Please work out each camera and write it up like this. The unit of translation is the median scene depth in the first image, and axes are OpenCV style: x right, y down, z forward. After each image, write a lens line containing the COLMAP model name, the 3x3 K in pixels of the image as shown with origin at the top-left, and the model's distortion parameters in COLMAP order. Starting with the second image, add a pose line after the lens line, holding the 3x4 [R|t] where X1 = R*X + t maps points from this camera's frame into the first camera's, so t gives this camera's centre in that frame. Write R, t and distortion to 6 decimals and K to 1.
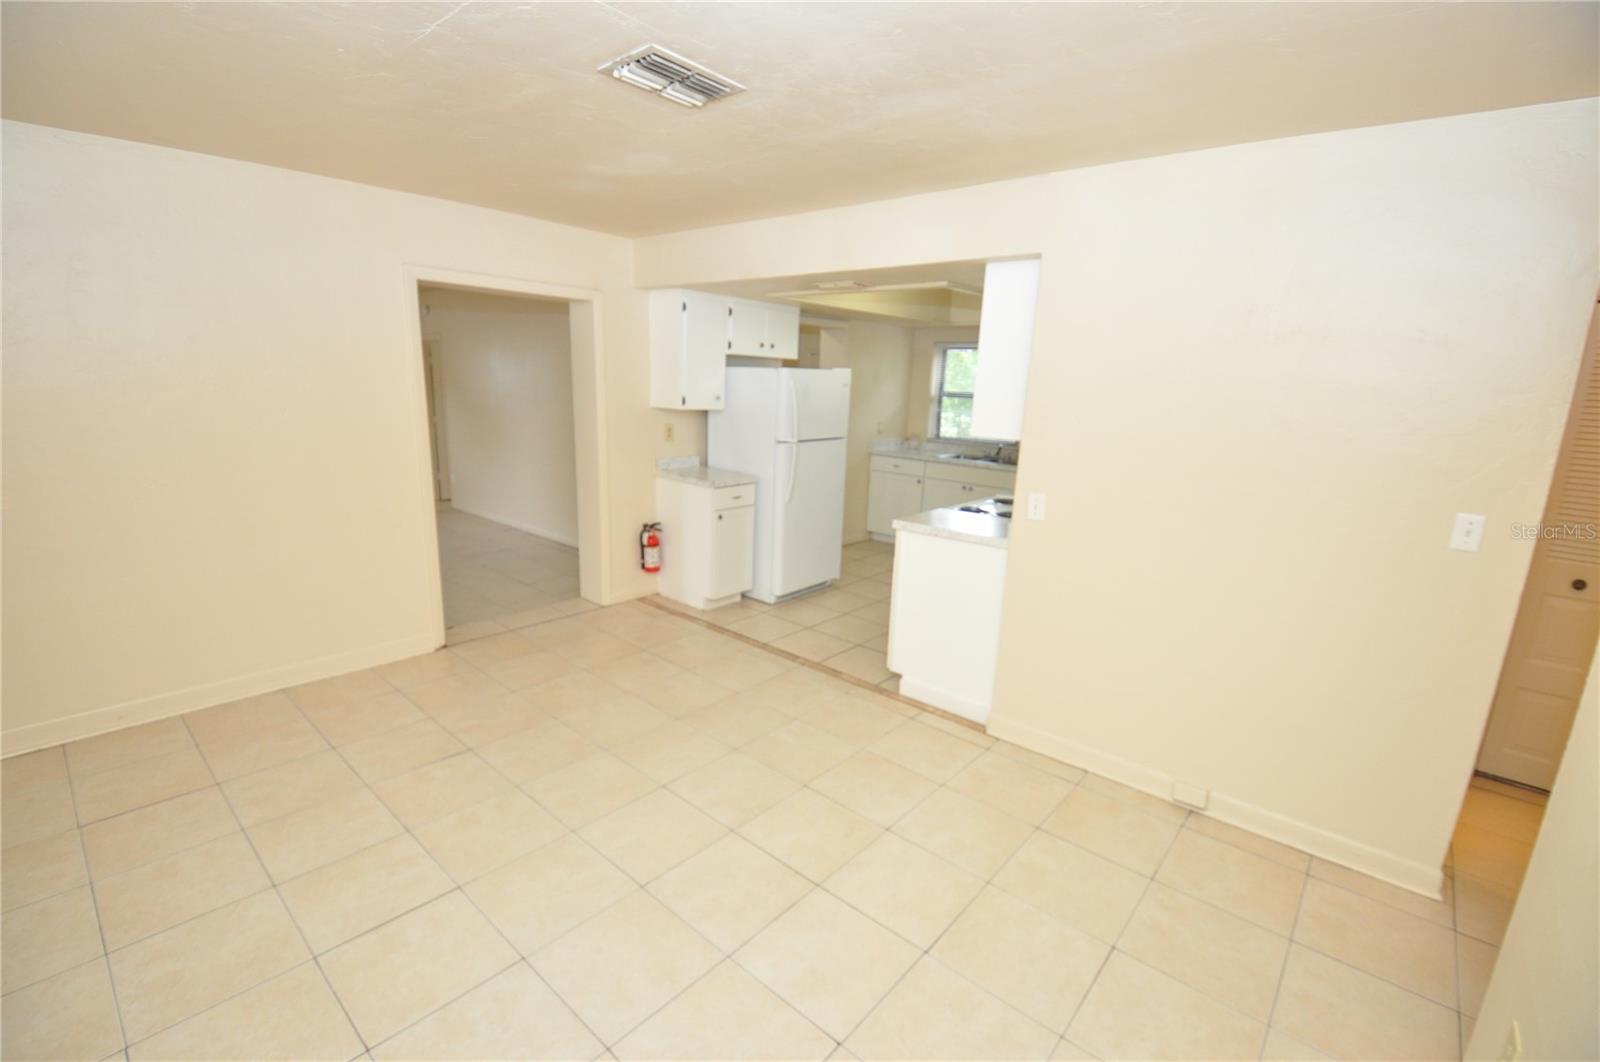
lens RADIAL K [[704.1, 0, 803.4], [0, 704.1, 540.3], [0, 0, 1]] dist [-0.008612, -0.011412]
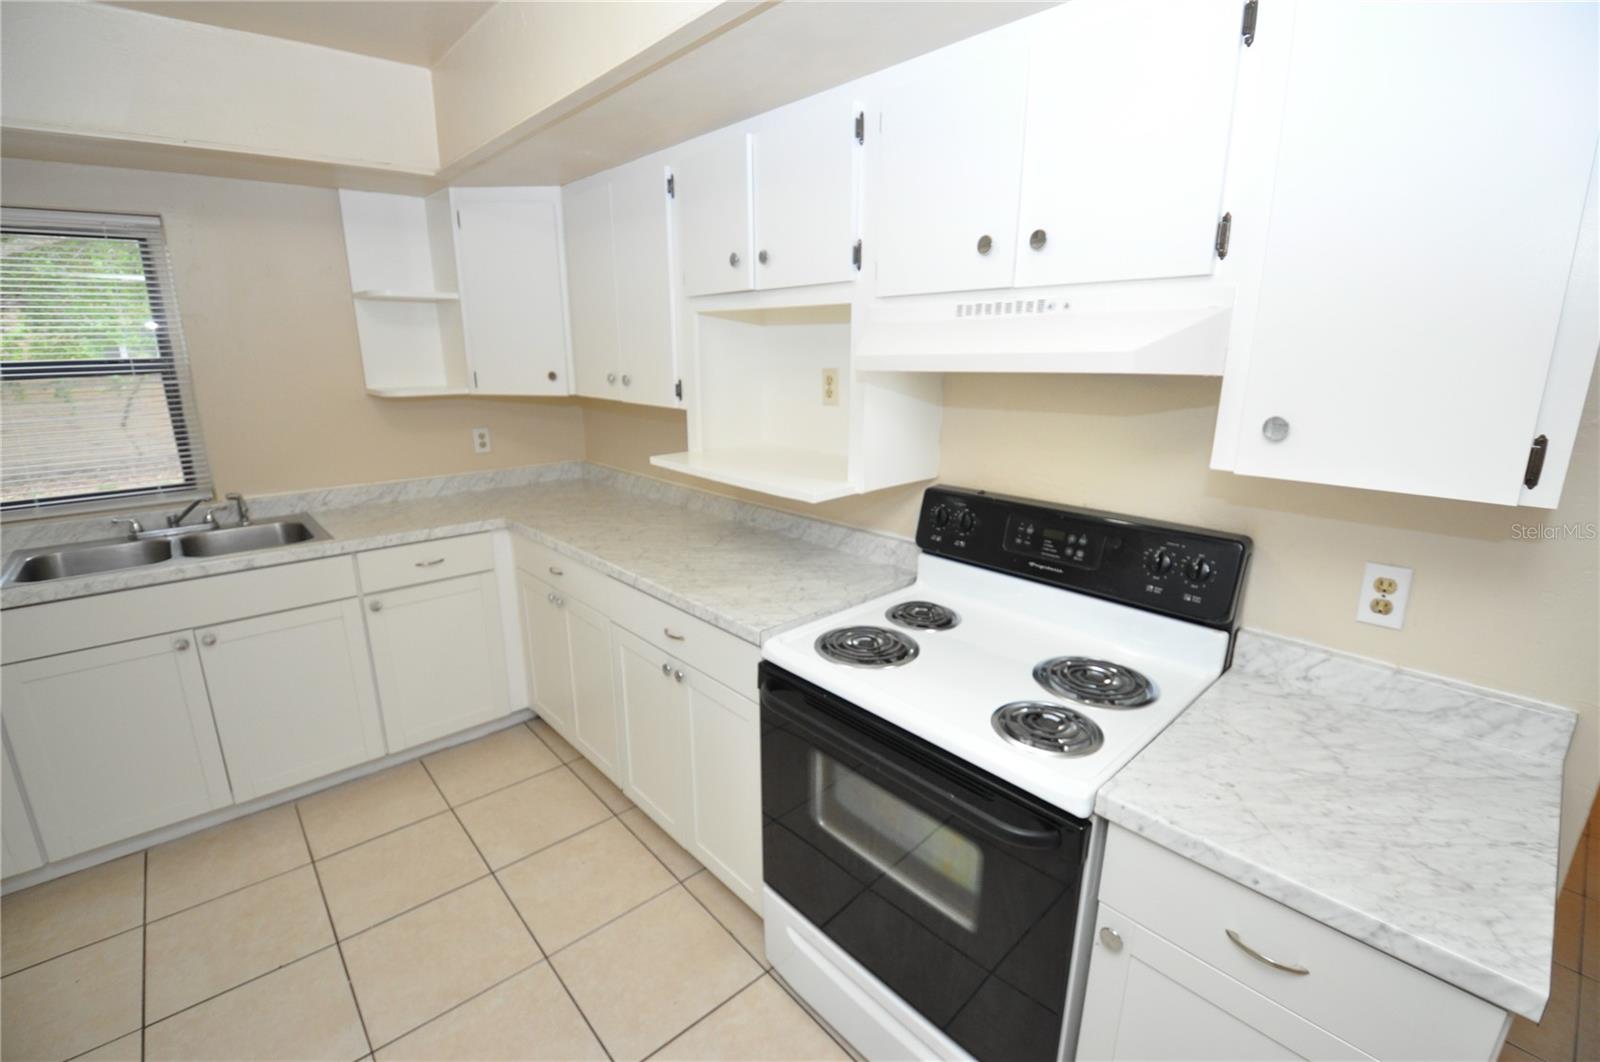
lens RADIAL K [[704.1, 0, 796.7], [0, 704.1, 534.7], [0, 0, 1]] dist [-0.008612, -0.011412]
pose [[0.145443, -0.295031, 0.944353, -0.031739], [0.230074, 0.938421, 0.257743, -0.177740], [-0.962243, 0.179784, 0.204366, 0.806453]]
